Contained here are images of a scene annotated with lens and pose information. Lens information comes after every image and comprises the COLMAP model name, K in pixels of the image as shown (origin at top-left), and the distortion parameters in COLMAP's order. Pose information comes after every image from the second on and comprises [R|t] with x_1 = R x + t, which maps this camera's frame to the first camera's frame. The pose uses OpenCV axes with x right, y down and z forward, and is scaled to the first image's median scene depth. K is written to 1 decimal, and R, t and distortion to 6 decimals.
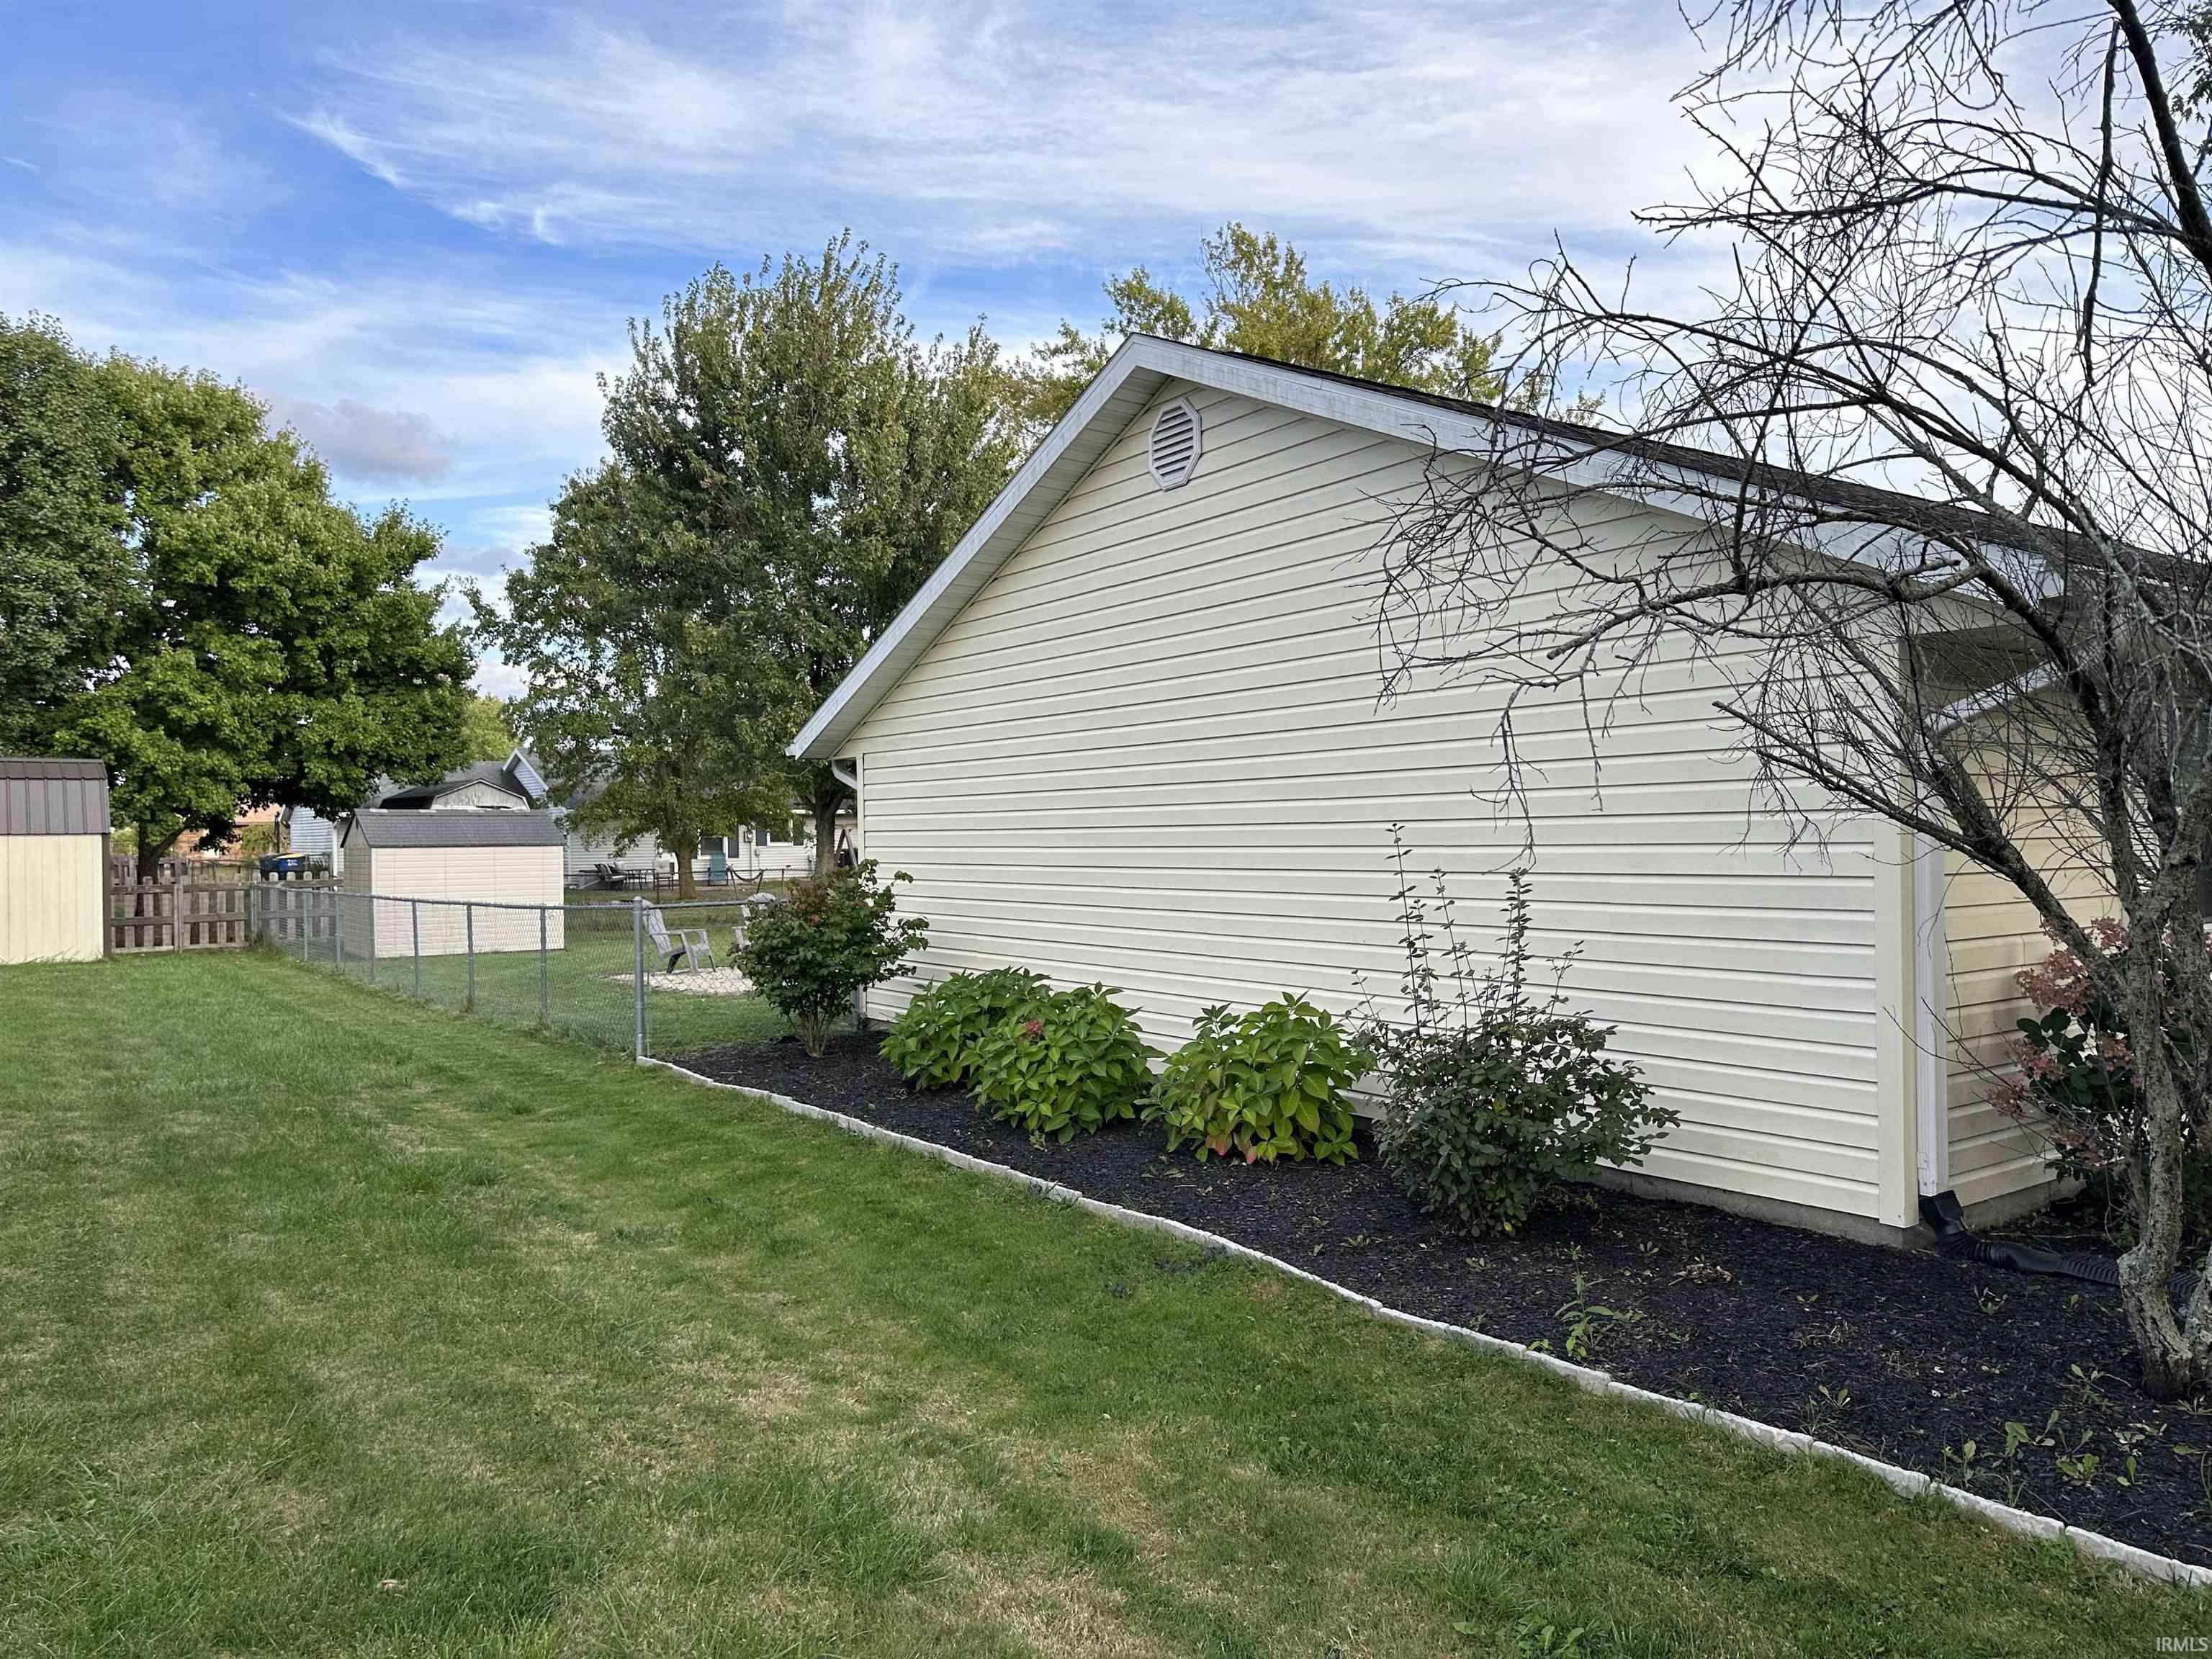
lens RADIAL K [[1548.2, 0, 1107.6], [0, 1548.2, 830.4], [0, 0, 1]] dist [0.054774, -0.020144]
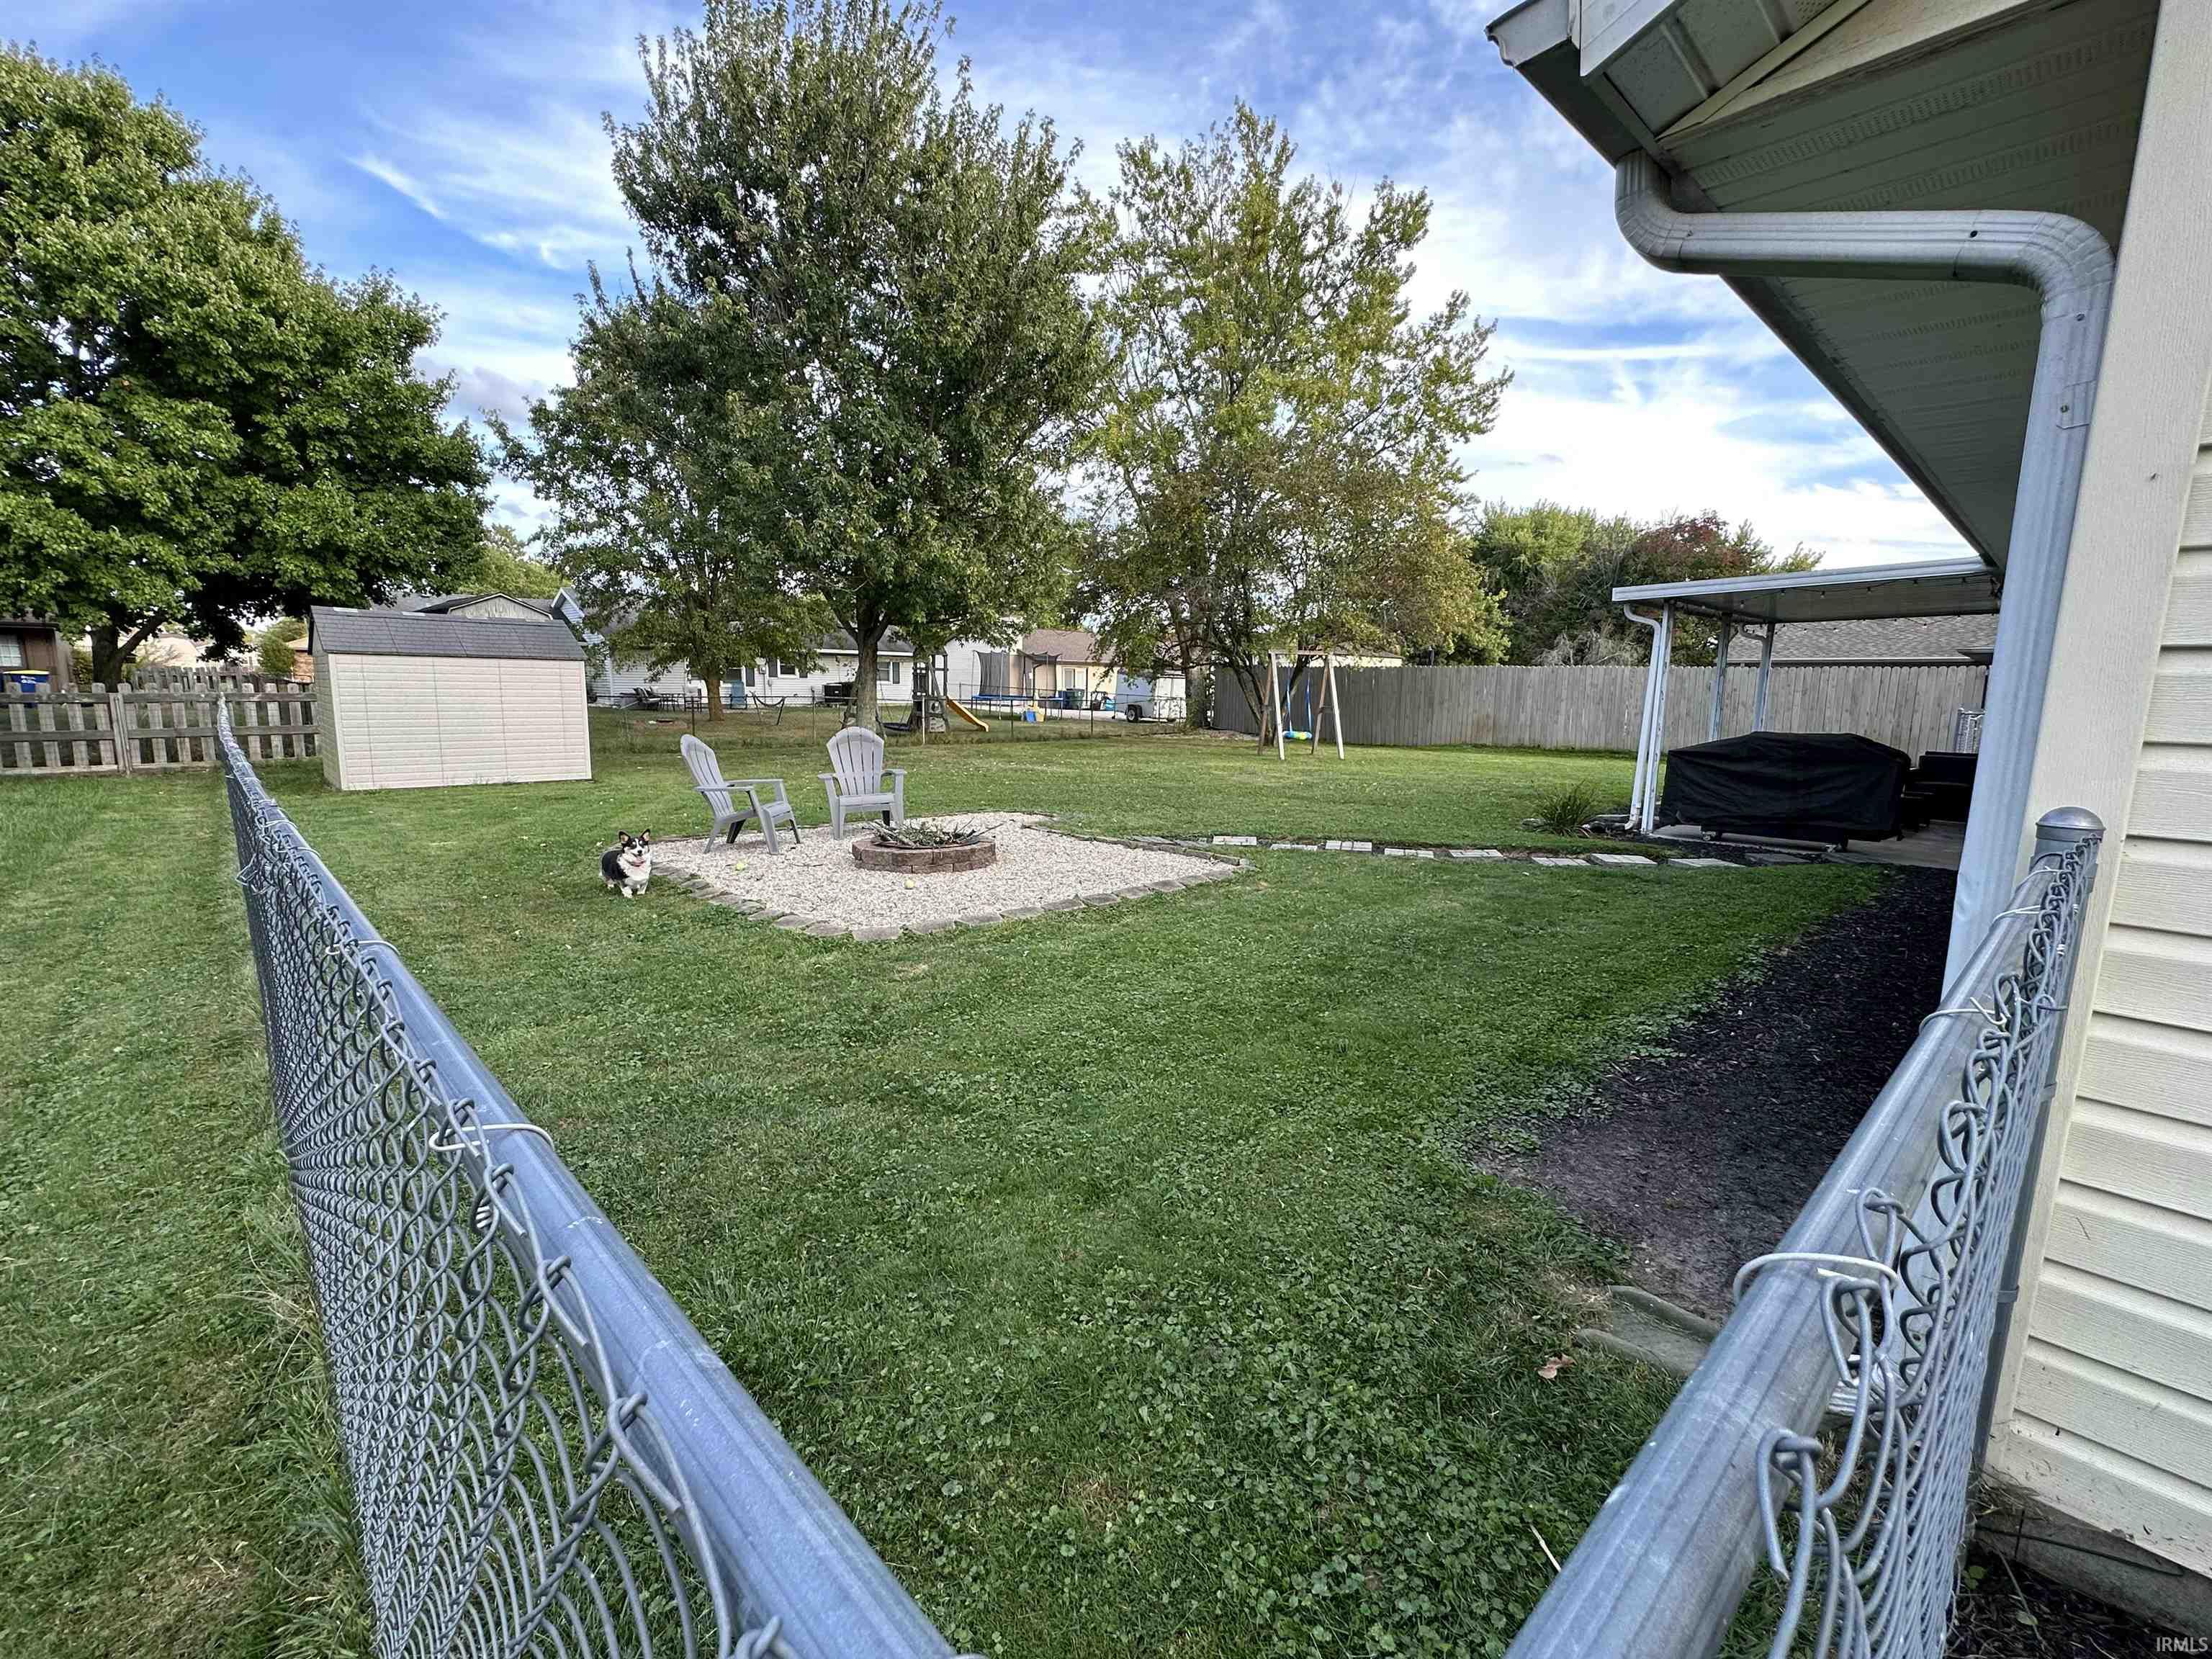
lens RADIAL K [[891.7, 0, 1085.4], [0, 891.7, 817.4], [0, 0, 1]] dist [-0.001136, 0.000501]
pose [[0.989550, 0.005907, 0.144068, -0.131480], [-0.027501, 0.988550, 0.148366, 0.013704], [-0.141542, -0.150778, 0.978382, 0.418698]]
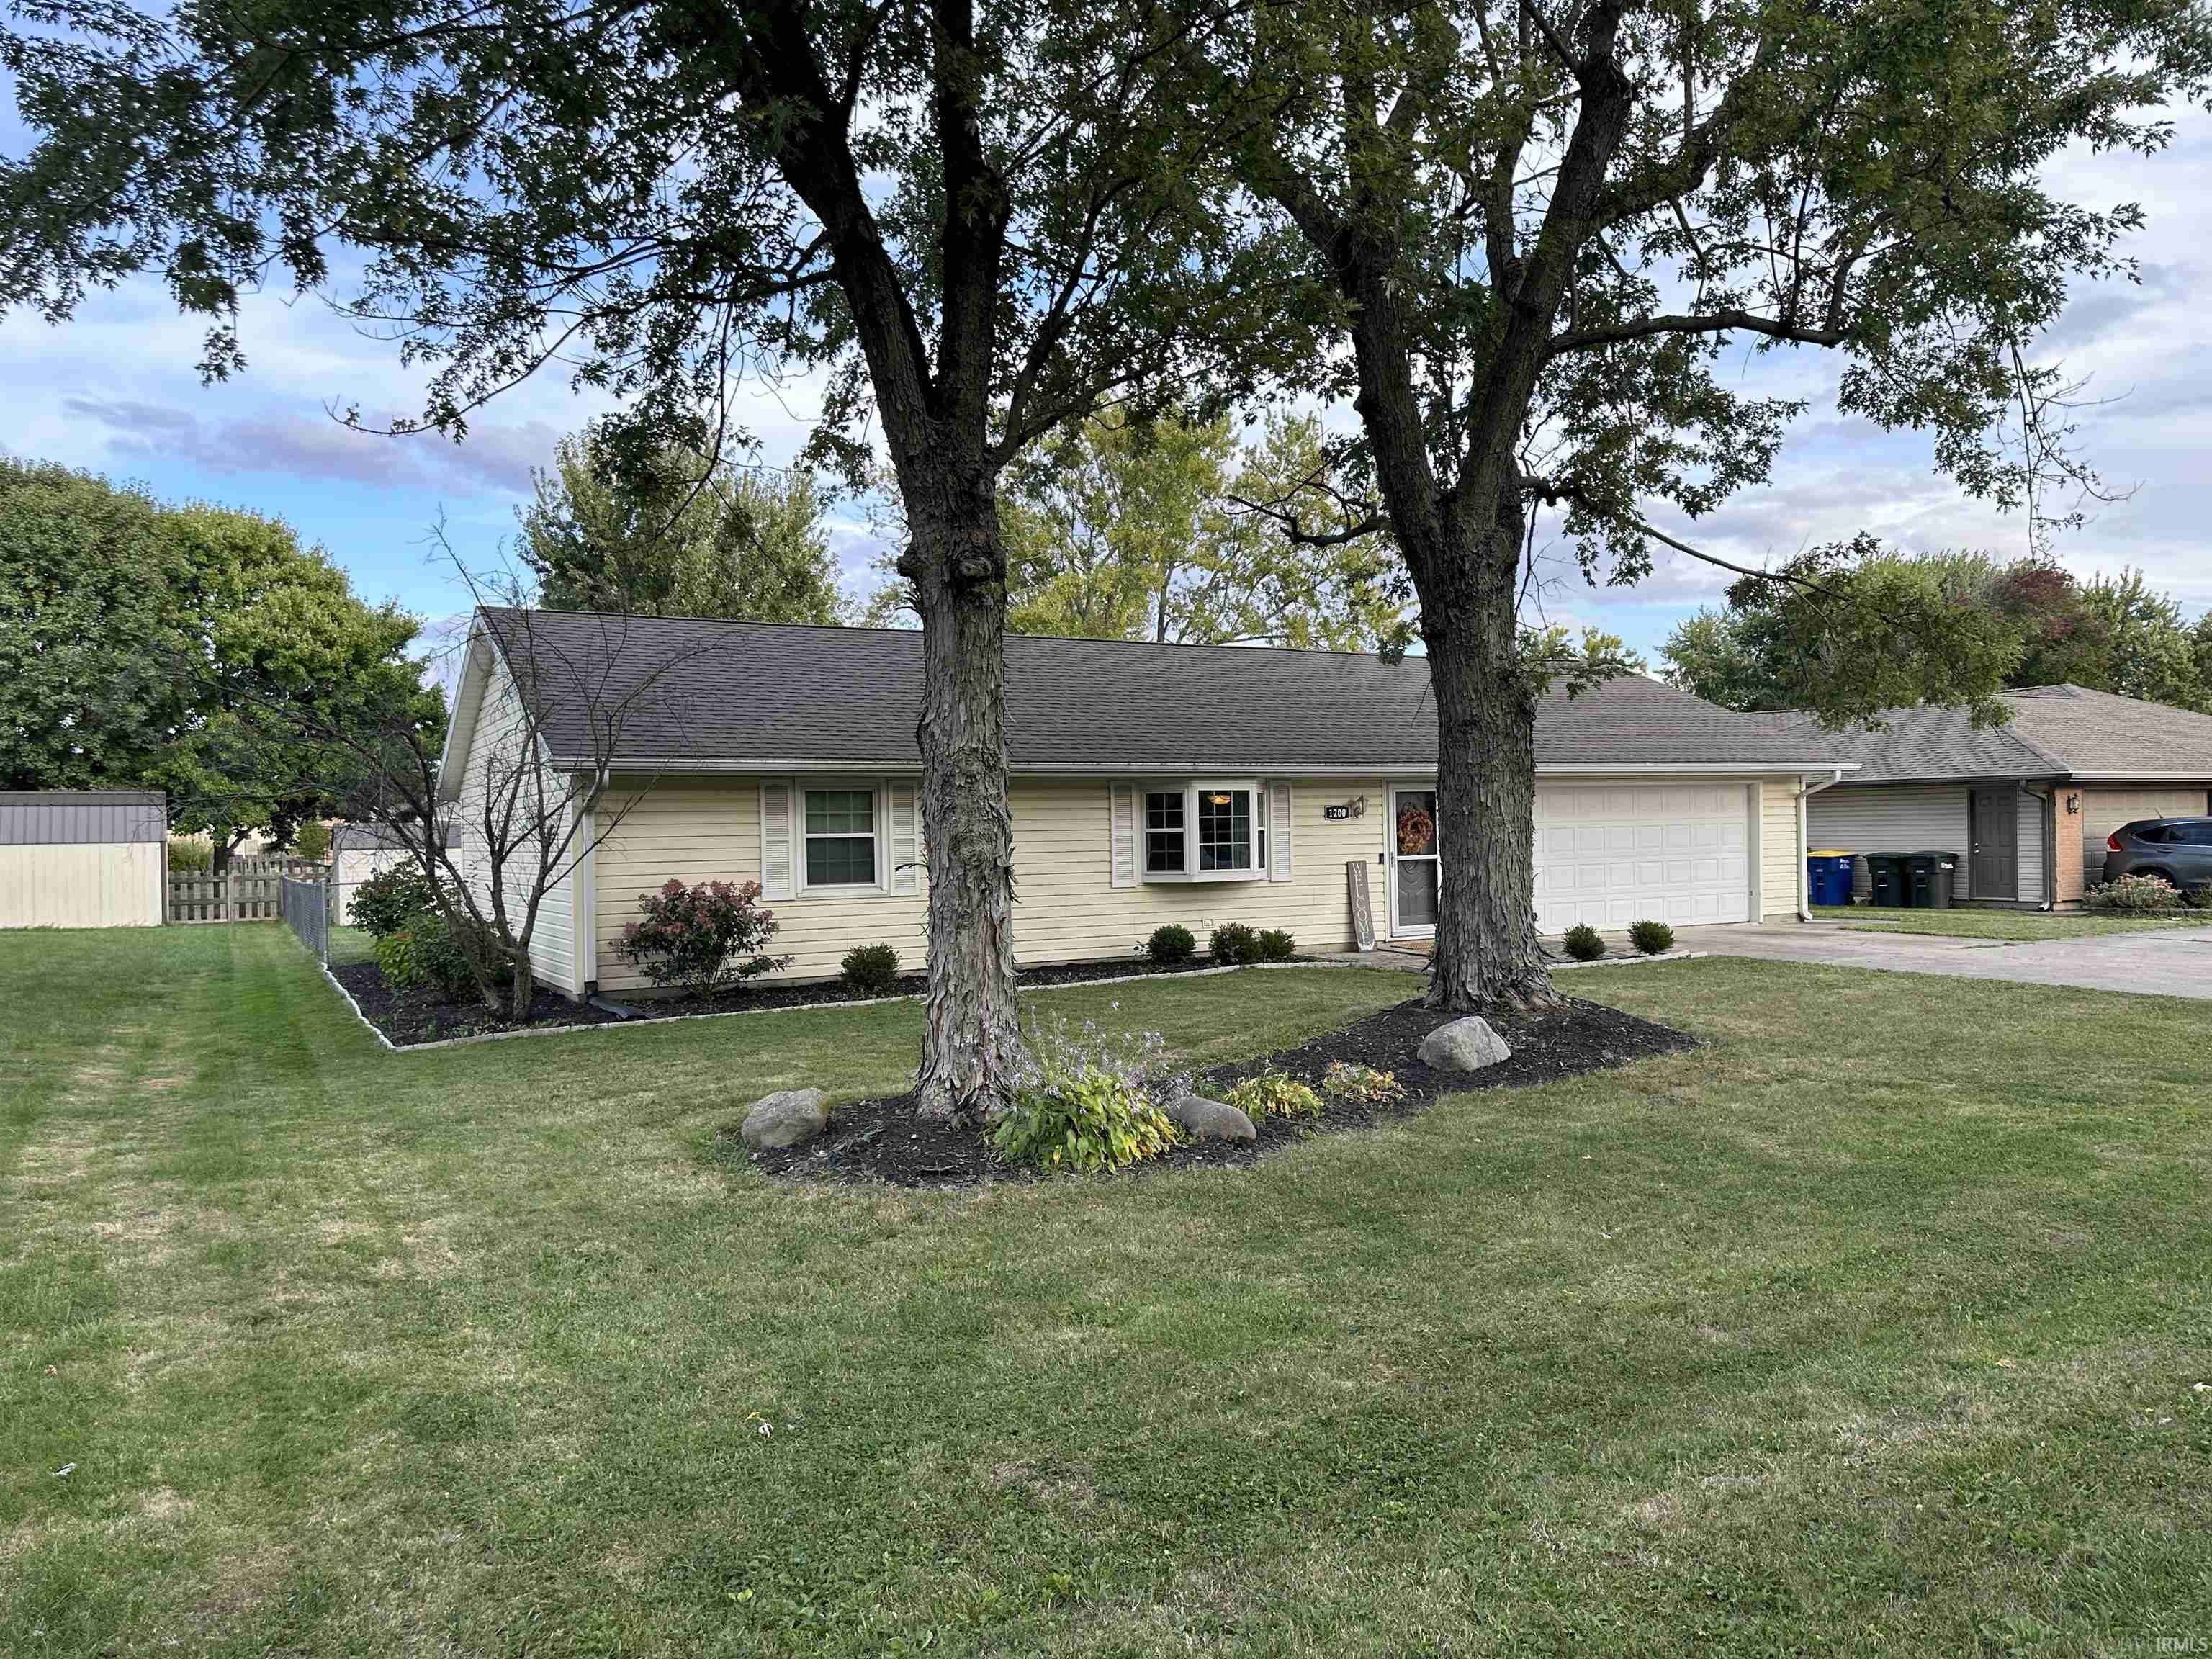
lens RADIAL K [[1548.2, 0, 1103.3], [0, 1548.2, 841.8], [0, 0, 1]] dist [0.054774, -0.020144]
pose [[0.993086, -0.005907, -0.117240, 0.345827], [0.007046, 0.999932, 0.009300, -0.004290], [0.117177, -0.010062, 0.993060, -0.307982]]
